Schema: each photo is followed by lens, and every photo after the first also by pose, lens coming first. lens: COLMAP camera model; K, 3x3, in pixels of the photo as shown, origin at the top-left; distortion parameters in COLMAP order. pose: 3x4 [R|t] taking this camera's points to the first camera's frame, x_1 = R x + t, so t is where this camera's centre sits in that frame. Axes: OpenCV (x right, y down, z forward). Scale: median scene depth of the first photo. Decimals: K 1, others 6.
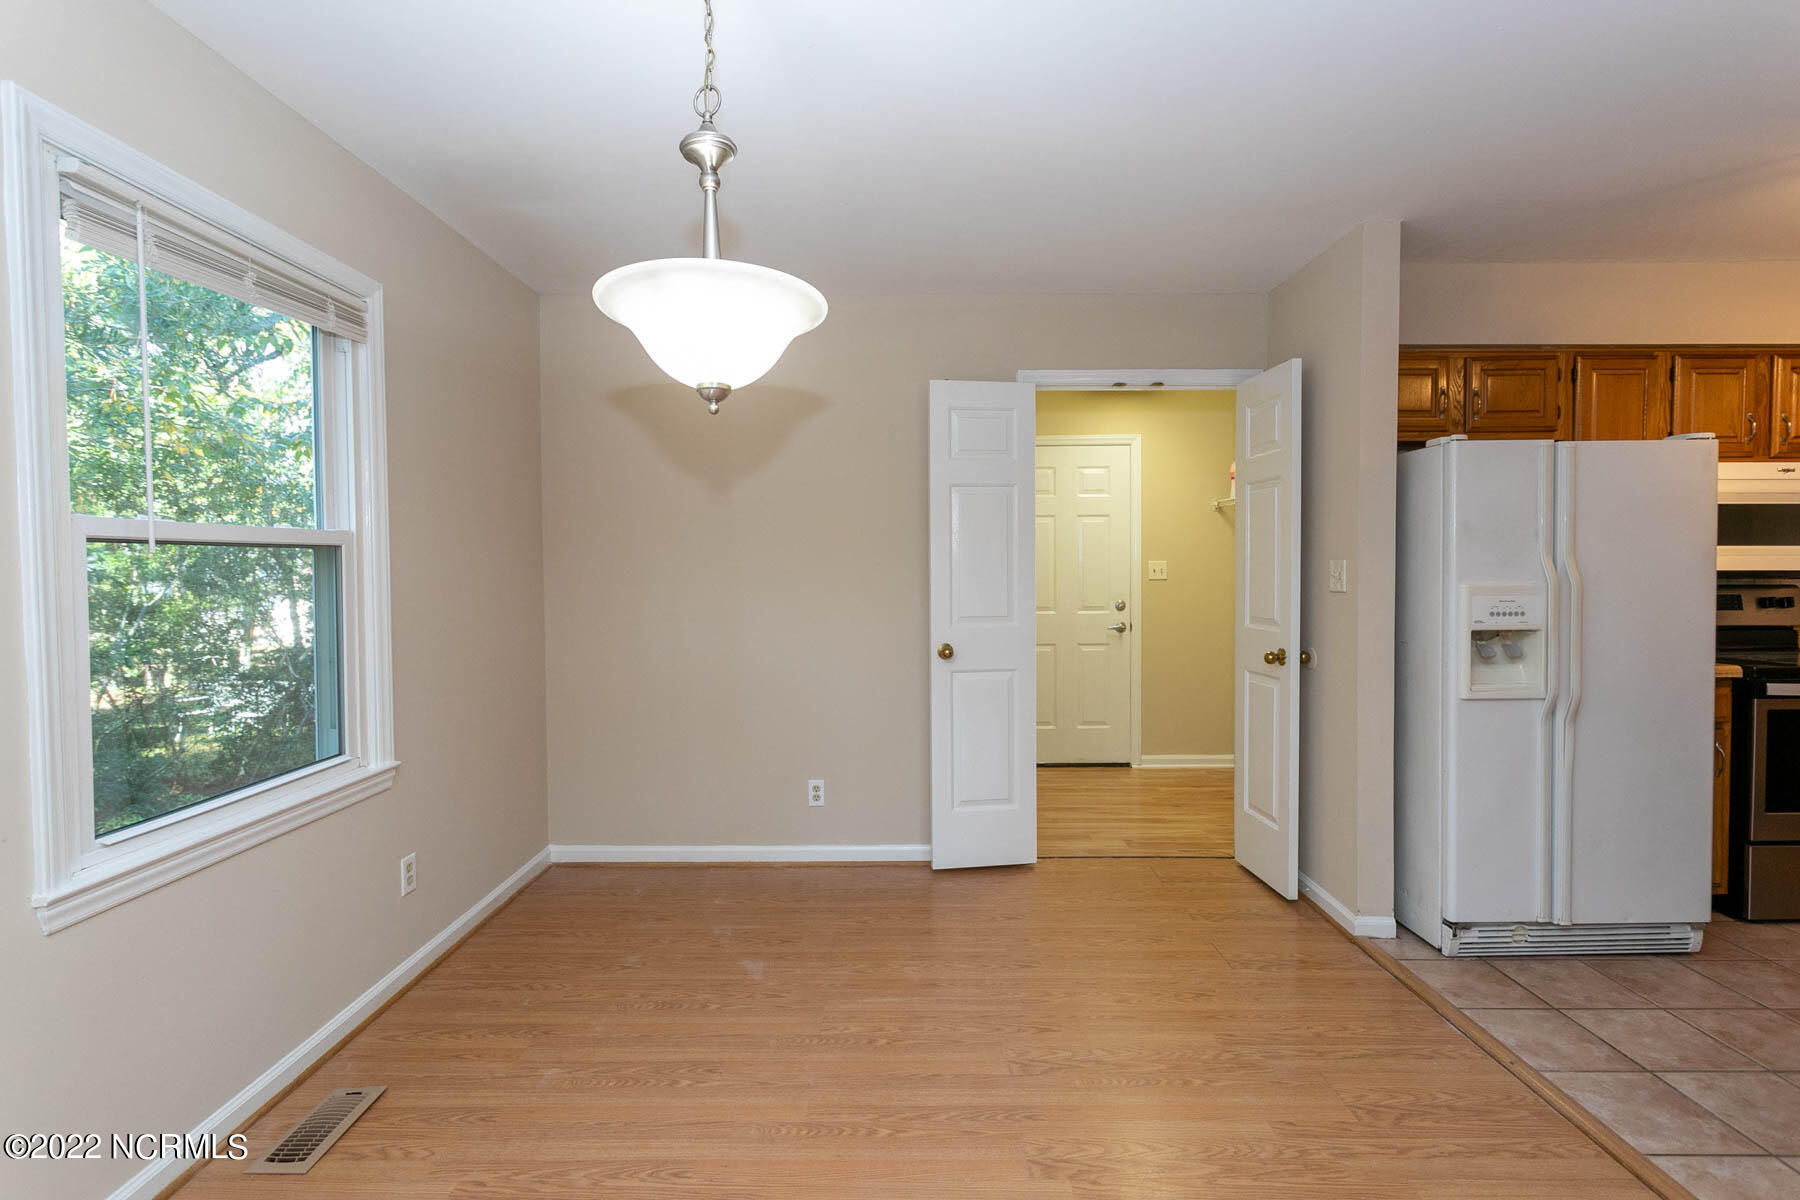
lens RADIAL K [[844.8, 0, 901.6], [0, 844.8, 591.6], [0, 0, 1]] dist [-0.002630, -0.000485]
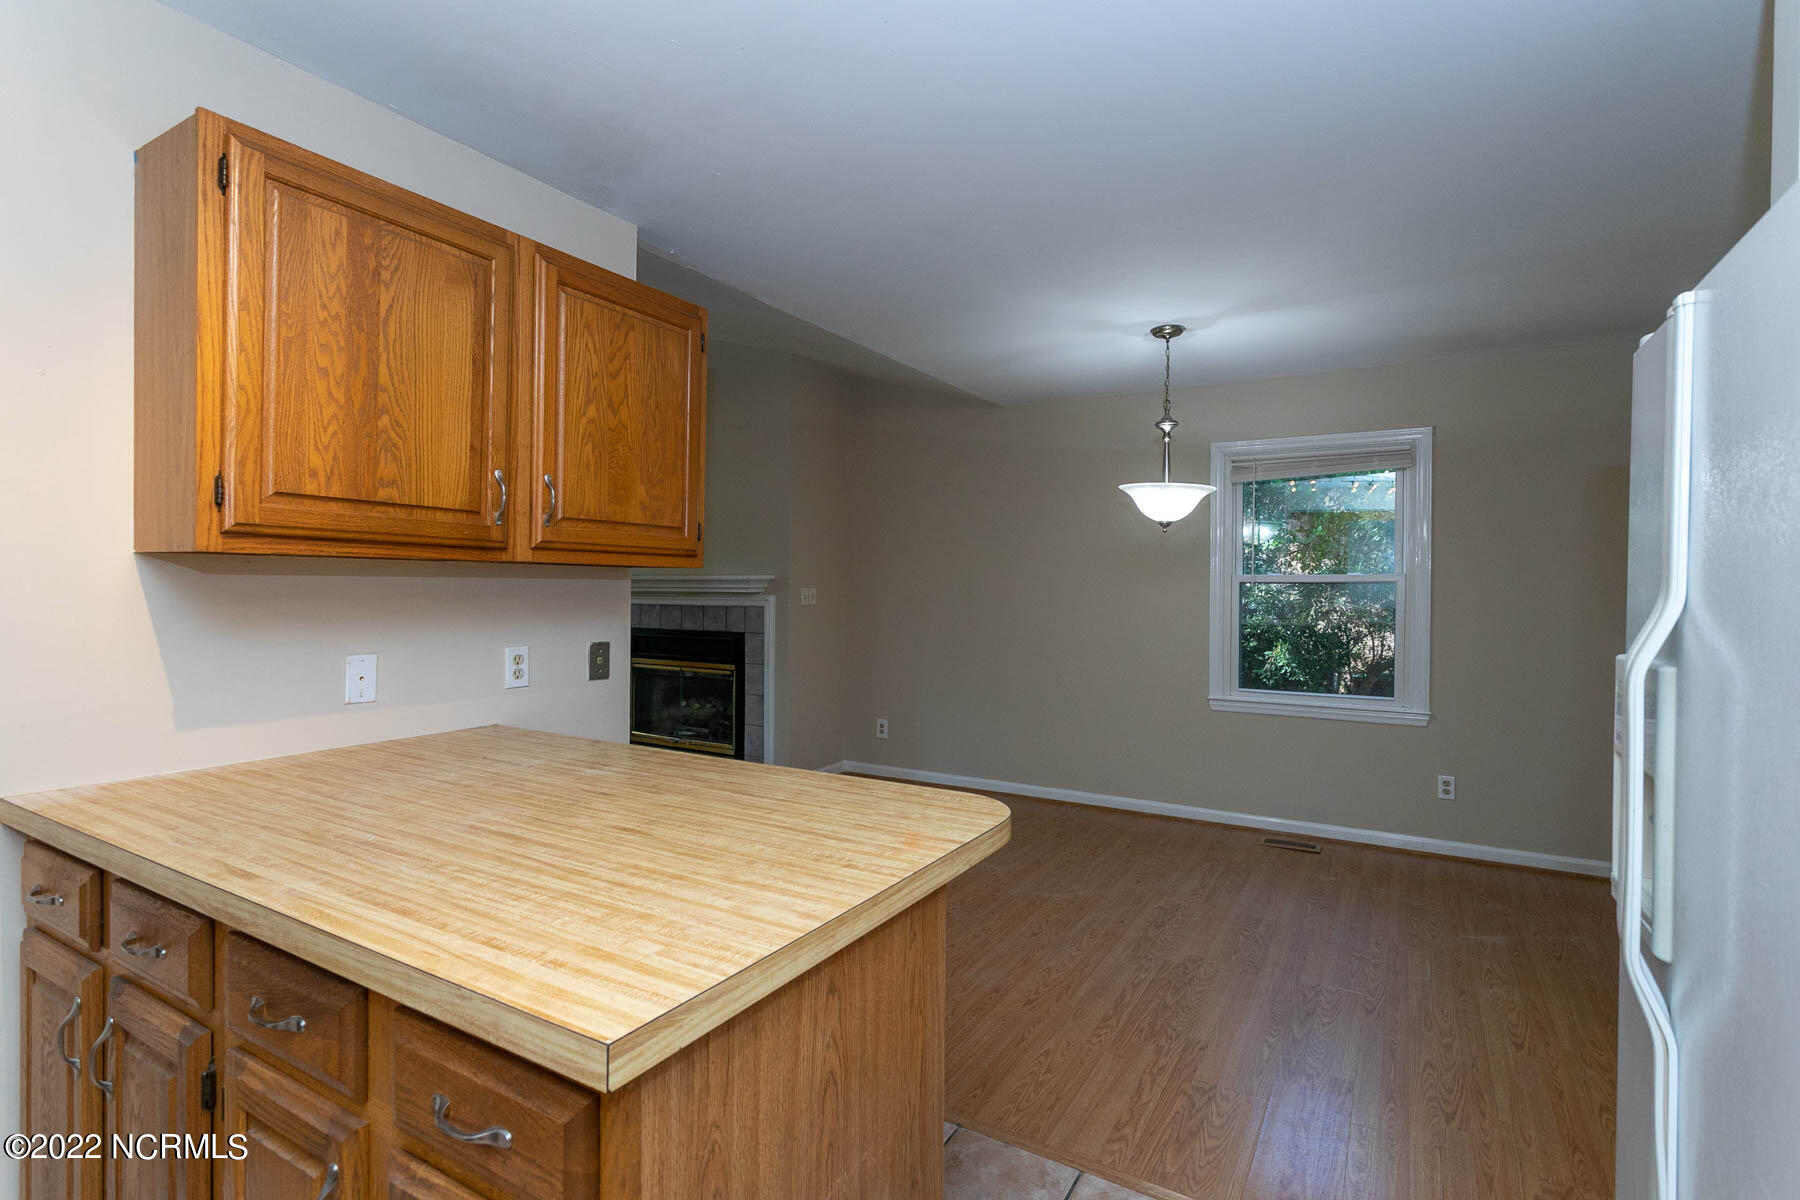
lens RADIAL K [[844.8, 0, 901.6], [0, 844.8, 591.6], [0, 0, 1]] dist [-0.002630, -0.000485]
pose [[-0.500327, 0.013019, -0.865739, 1.172220], [-0.026322, 0.999196, 0.030238, -0.048977], [0.865436, 0.037917, -0.499582, 0.806853]]
